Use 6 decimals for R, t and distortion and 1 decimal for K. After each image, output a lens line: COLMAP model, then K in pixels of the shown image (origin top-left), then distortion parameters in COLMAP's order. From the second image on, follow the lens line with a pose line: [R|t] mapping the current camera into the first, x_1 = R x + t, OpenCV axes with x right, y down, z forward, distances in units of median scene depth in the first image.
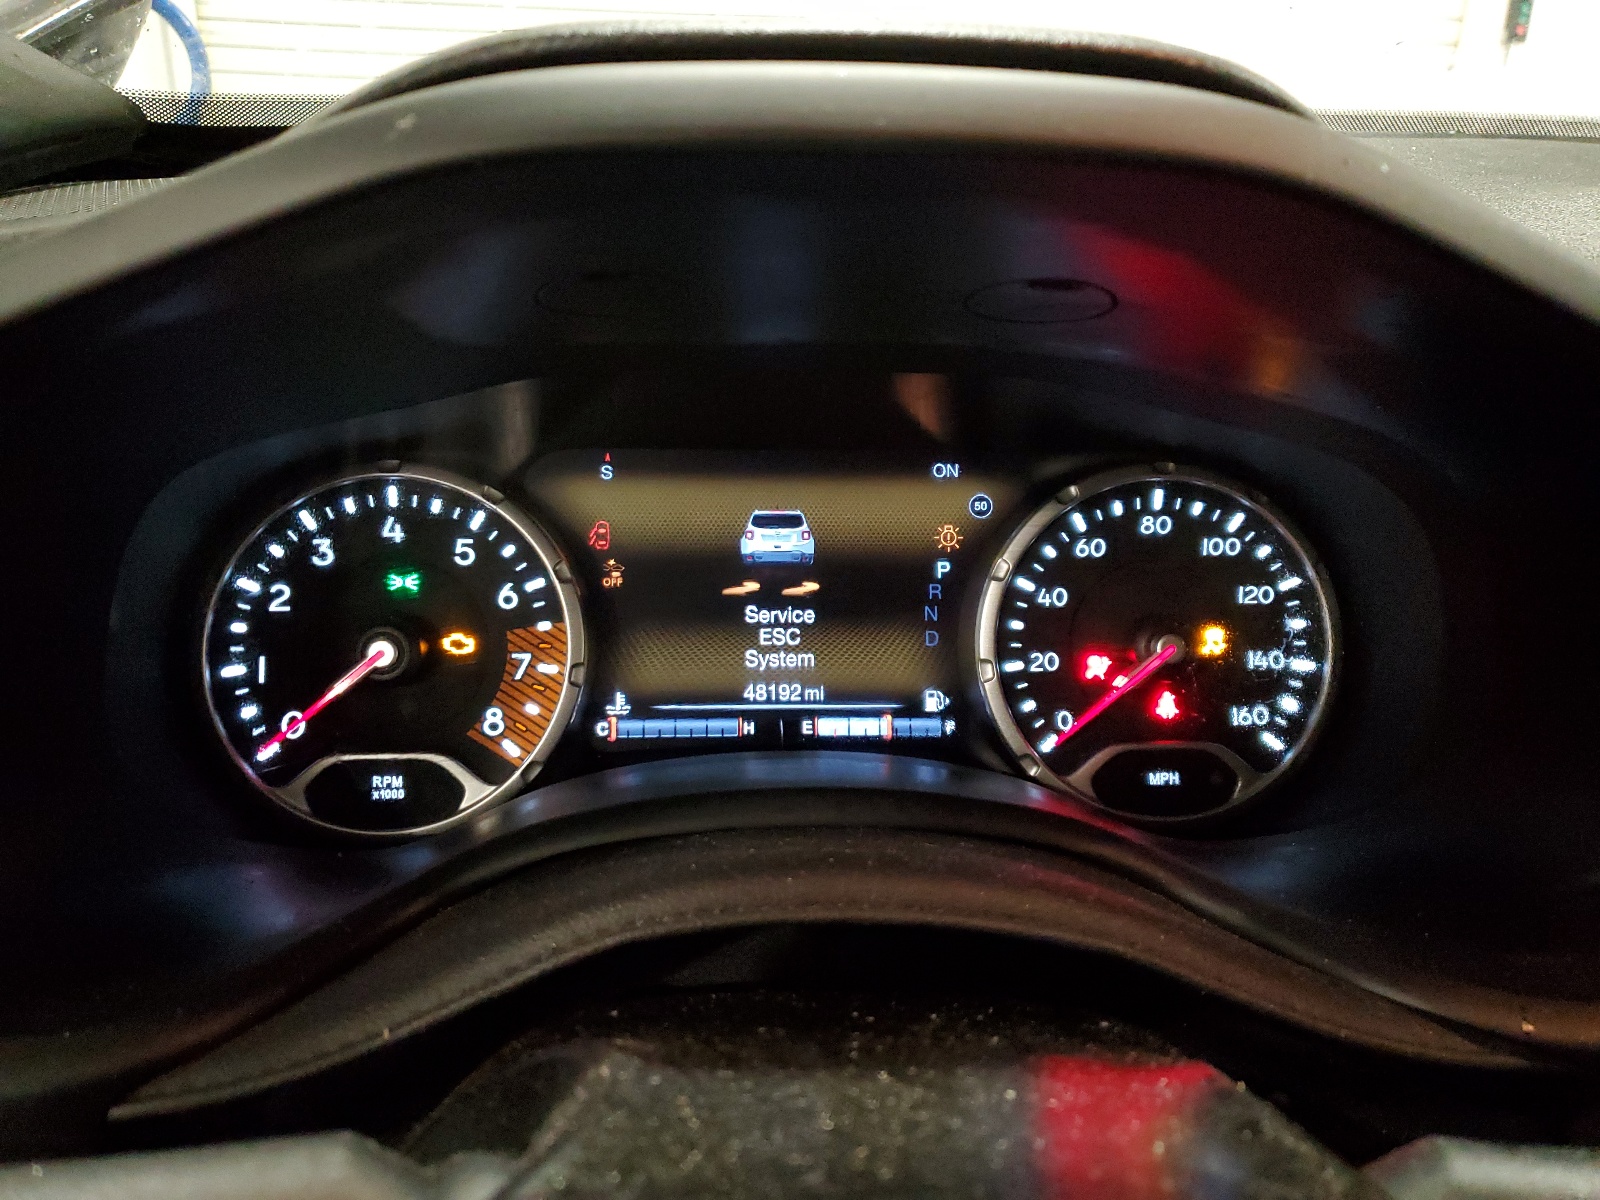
lens RADIAL K [[1199.1, 0, 804.8], [0, 1199.1, 603.0], [0, 0, 1]] dist [0.011363, 0.000145]
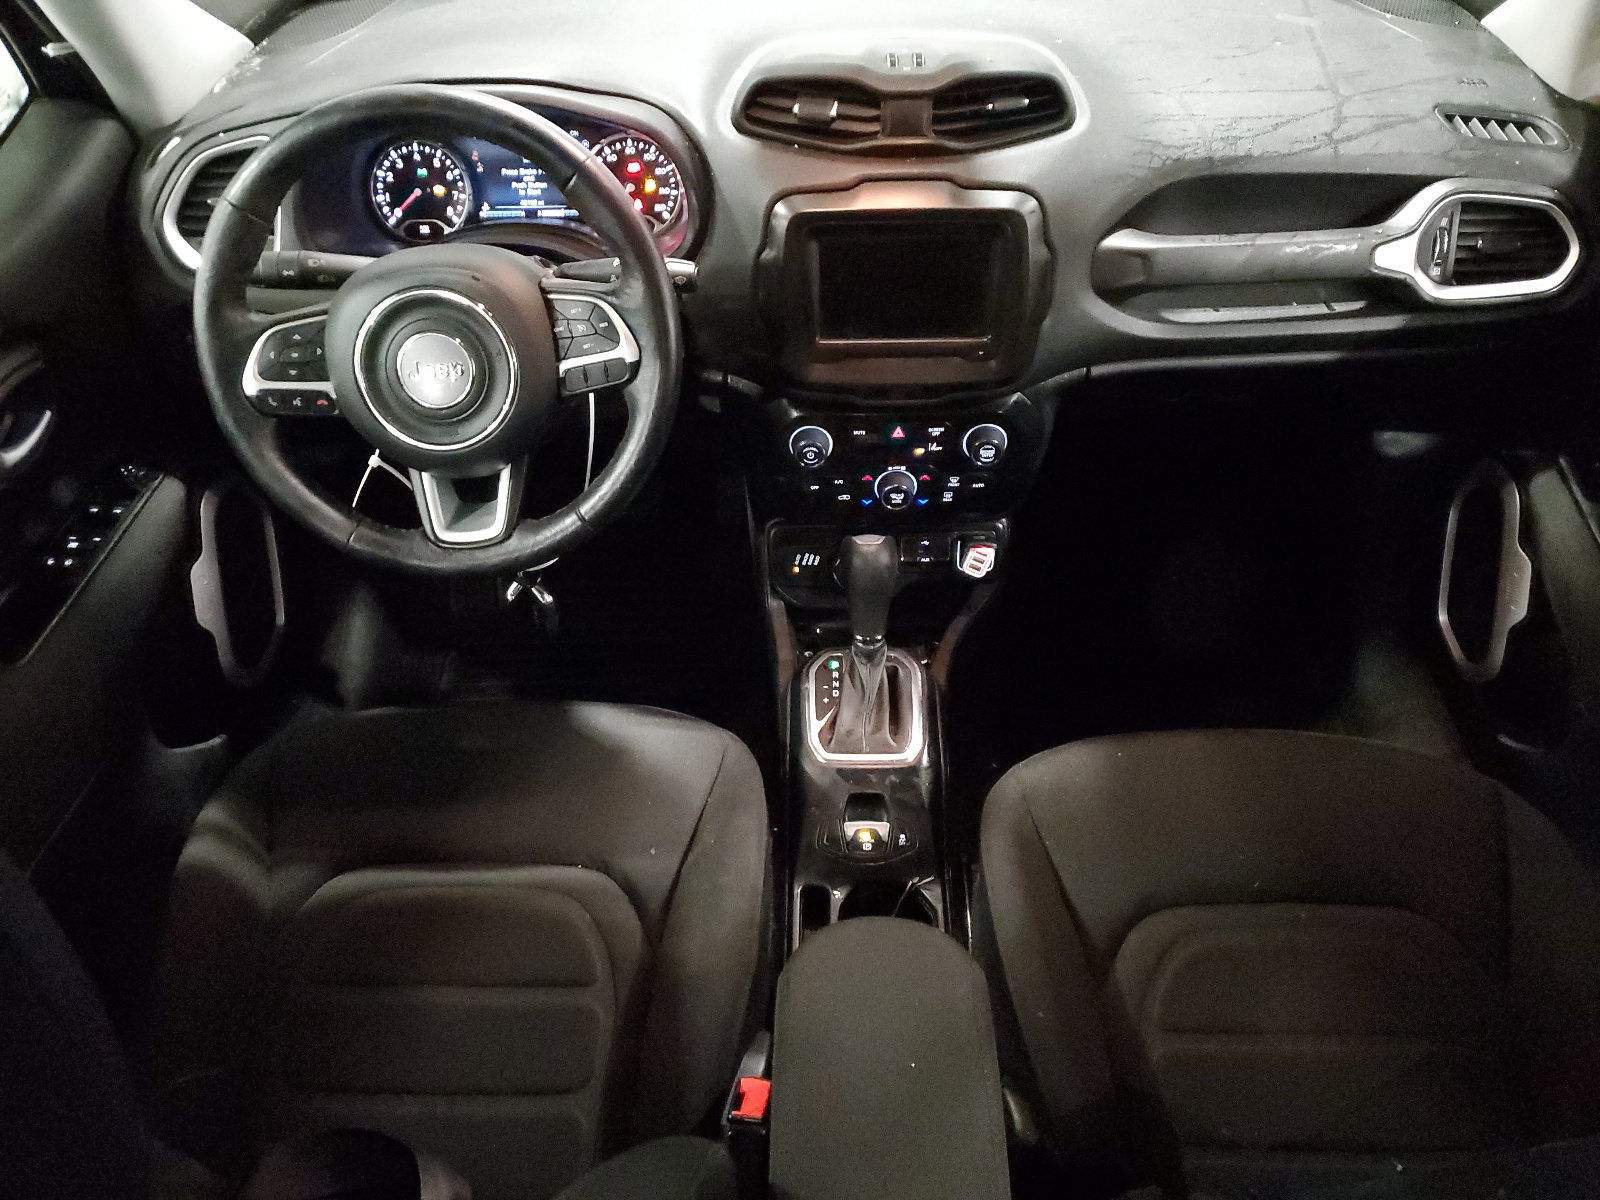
lens RADIAL K [[1199.1, 0, 795.5], [0, 1199.1, 604.1], [0, 0, 1]] dist [0.011363, 0.000145]
pose [[0.998269, 0.004367, -0.058657, 1.030113], [0.017421, 0.930542, 0.365770, -0.112304], [0.056181, -0.366159, 0.928855, -2.838225]]
